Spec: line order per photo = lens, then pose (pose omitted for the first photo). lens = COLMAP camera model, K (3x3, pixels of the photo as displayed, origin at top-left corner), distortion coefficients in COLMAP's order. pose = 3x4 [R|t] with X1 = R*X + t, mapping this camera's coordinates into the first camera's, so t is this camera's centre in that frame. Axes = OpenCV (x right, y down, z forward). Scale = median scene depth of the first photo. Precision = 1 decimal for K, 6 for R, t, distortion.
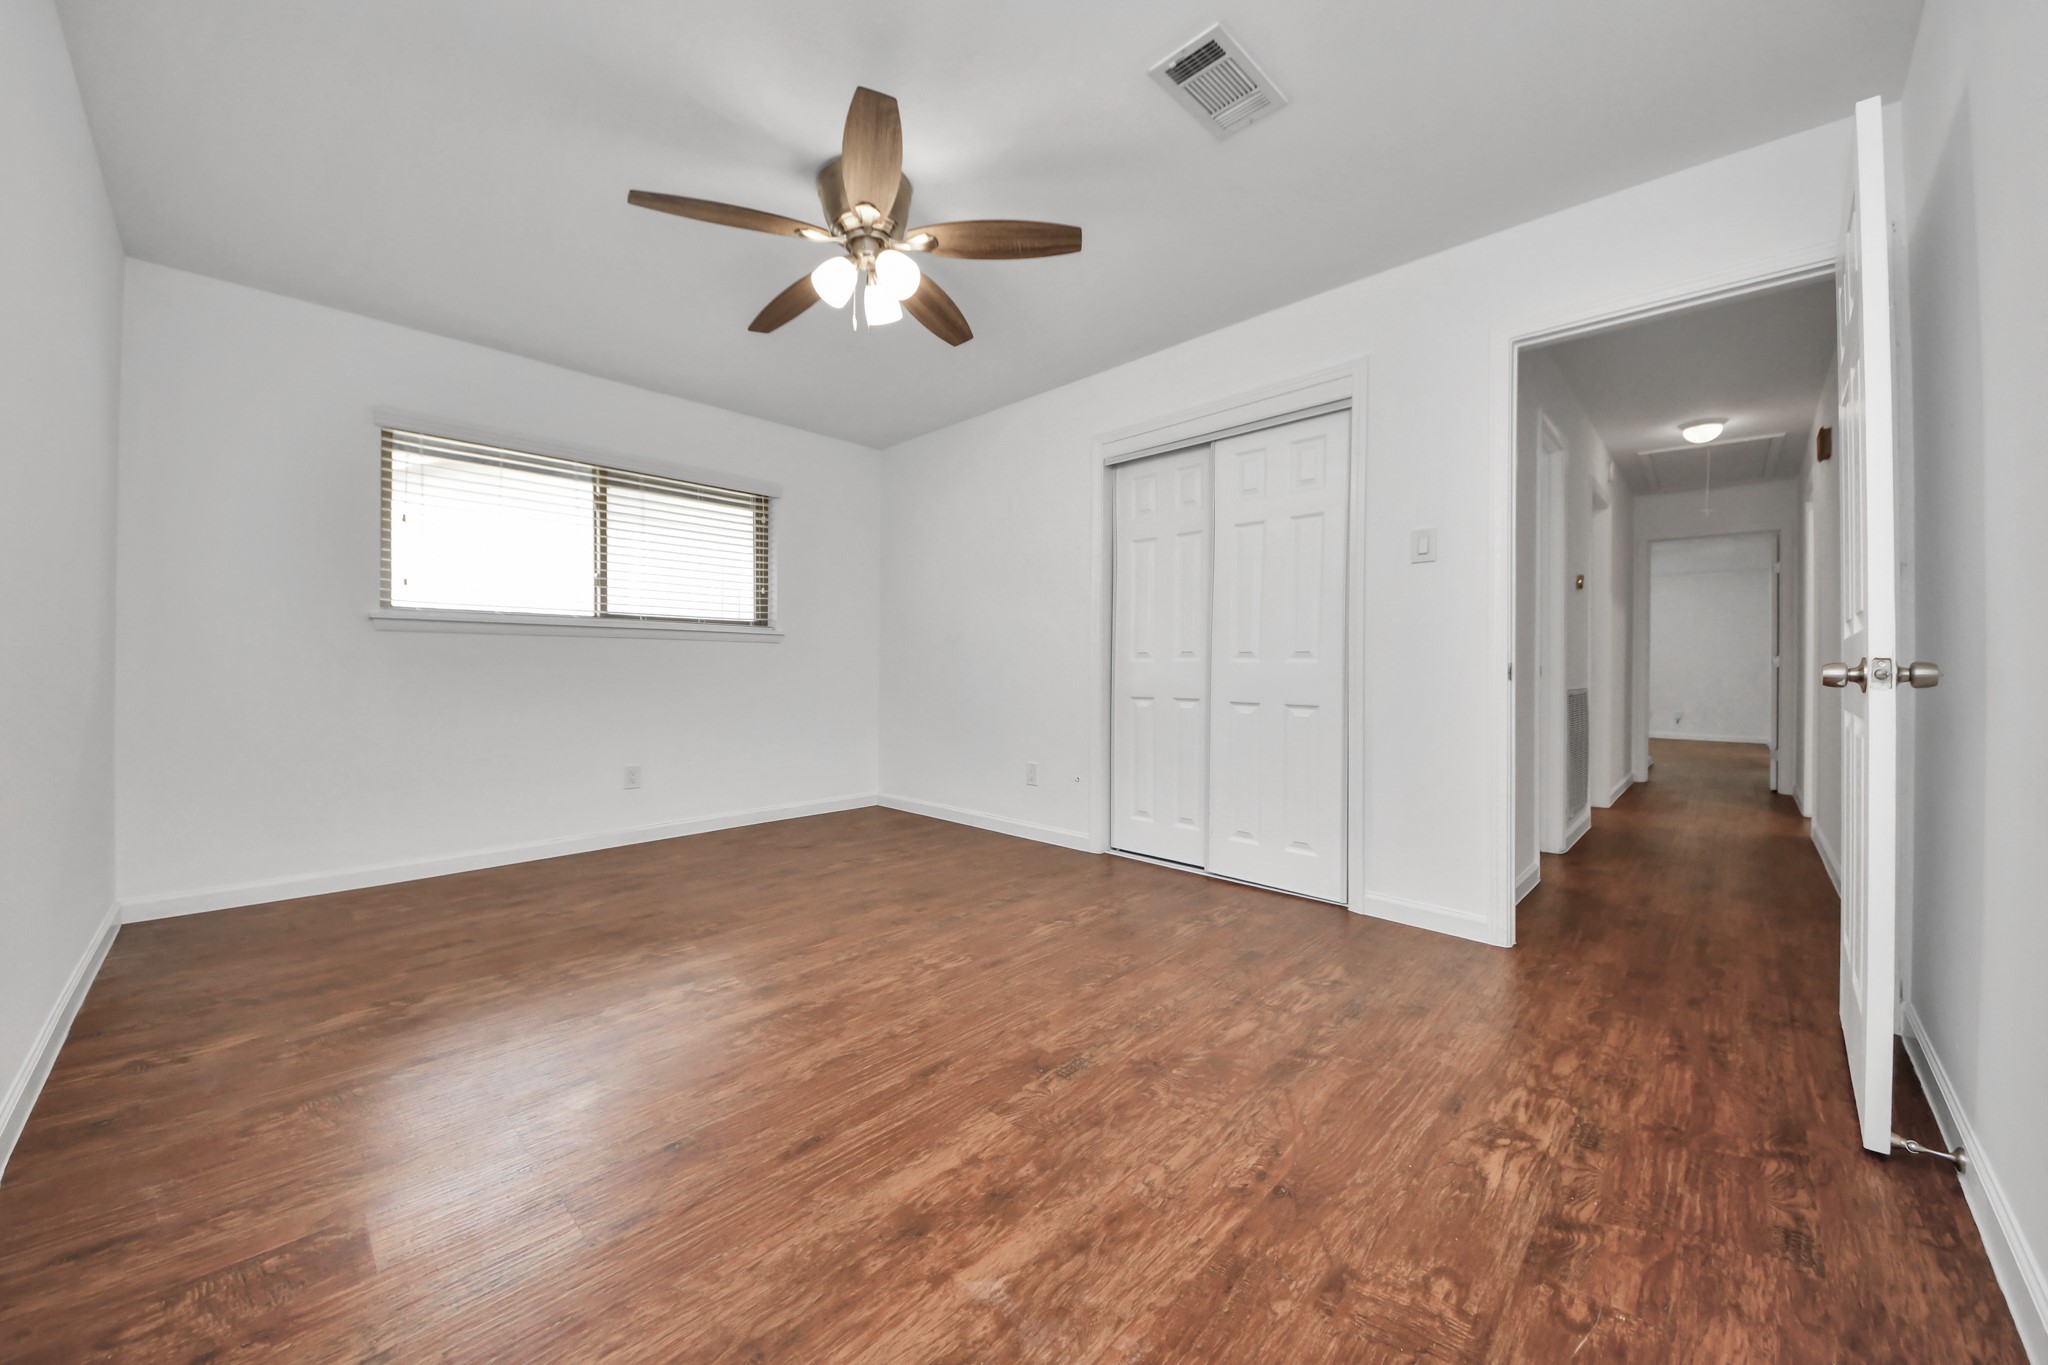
lens RADIAL K [[727.6, 0, 1018.8], [0, 727.6, 679.5], [0, 0, 1]] dist [0.048452, -0.009549]
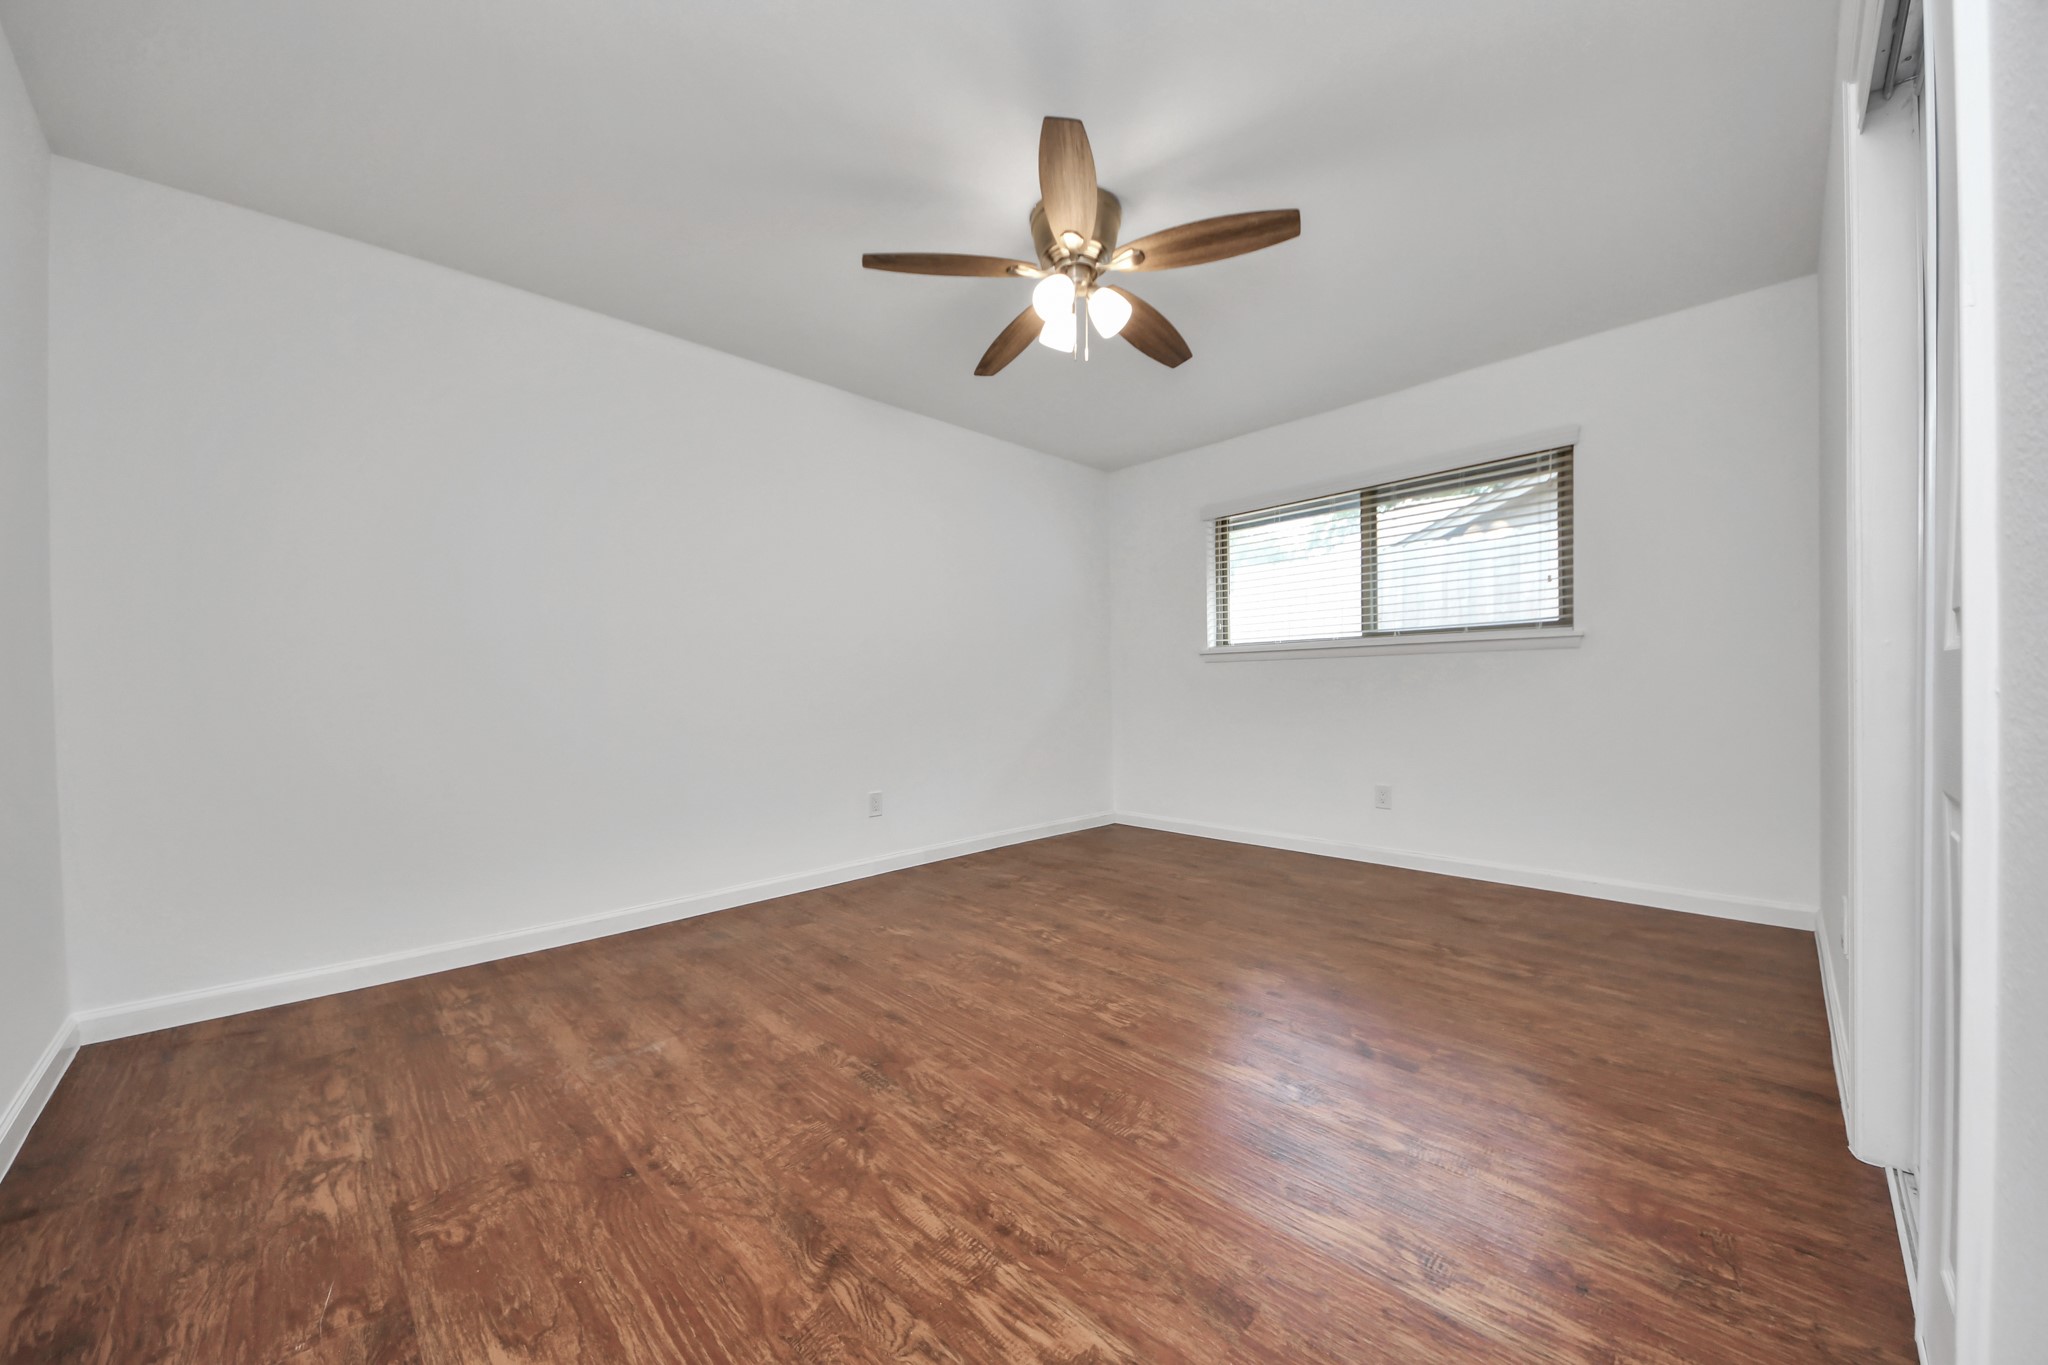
lens RADIAL K [[738.6, 0, 1010.0], [0, 738.6, 682.4], [0, 0, 1]] dist [0.029277, -0.006841]
pose [[-0.021711, -0.009678, -0.999717, 1.176510], [-0.007430, 0.999927, -0.009518, -0.012662], [0.999737, 0.007222, -0.021781, 1.291377]]
